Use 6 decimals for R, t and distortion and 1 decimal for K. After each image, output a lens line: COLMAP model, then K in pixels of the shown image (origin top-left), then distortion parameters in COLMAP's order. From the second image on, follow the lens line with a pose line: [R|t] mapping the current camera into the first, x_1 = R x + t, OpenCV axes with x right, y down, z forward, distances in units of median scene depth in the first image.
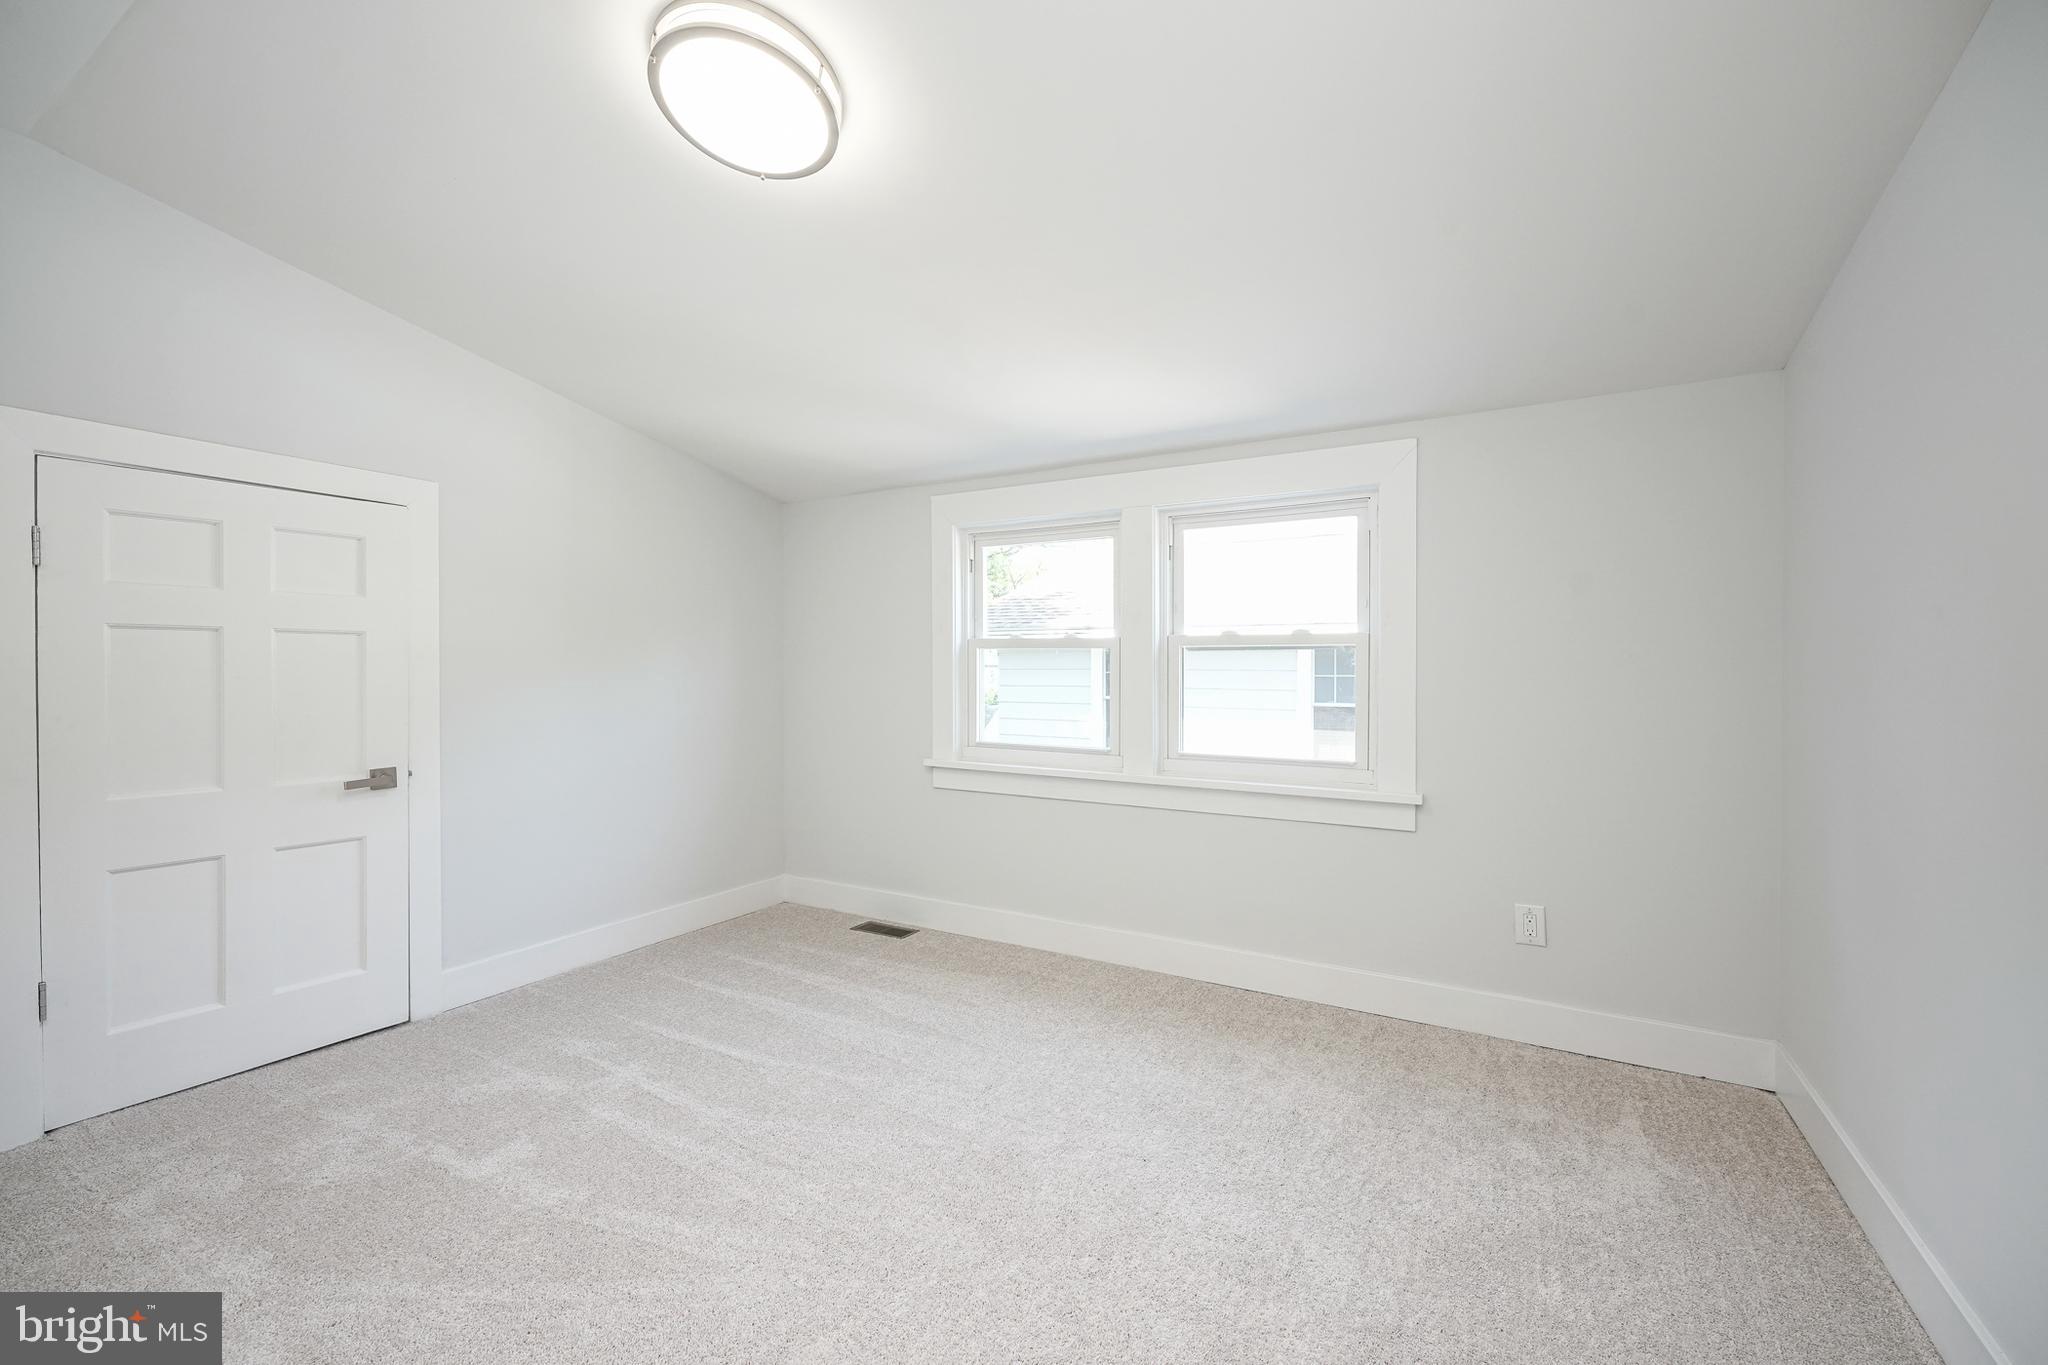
lens RADIAL K [[804.9, 0, 1013.3], [0, 804.9, 674.2], [0, 0, 1]] dist [-0.001090, 0.000165]
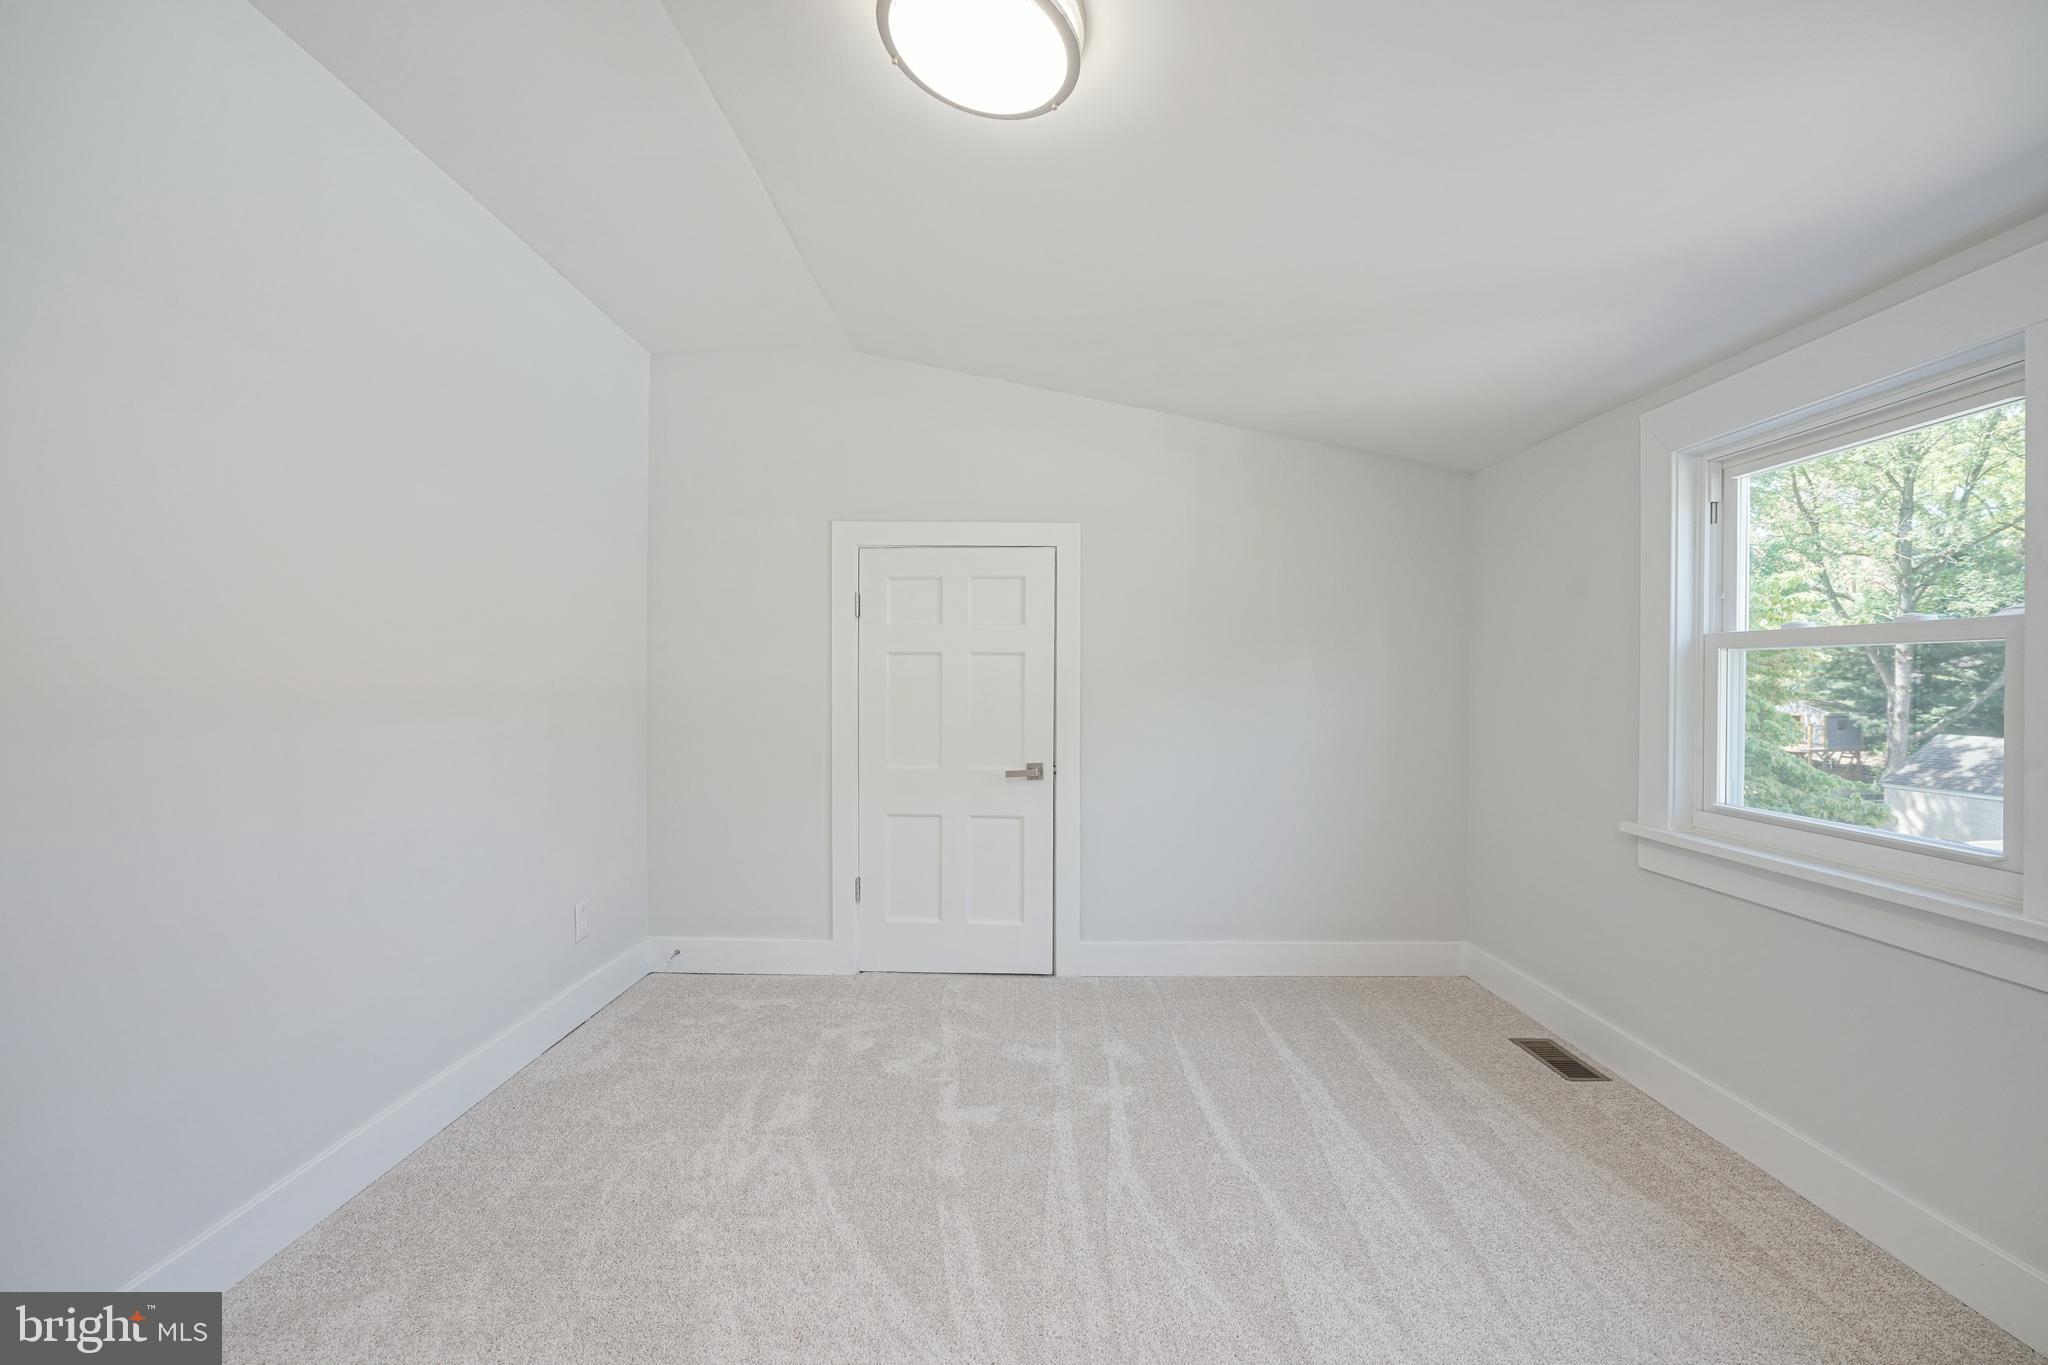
lens RADIAL K [[813.6, 0, 1022.1], [0, 813.6, 692.1], [0, 0, 1]] dist [-0.002049, 0.000079]
pose [[0.529732, 0.011628, -0.848085, 0.221420], [-0.008440, 0.999929, 0.008438, -0.001305], [0.848123, 0.002688, 0.529793, 0.278939]]
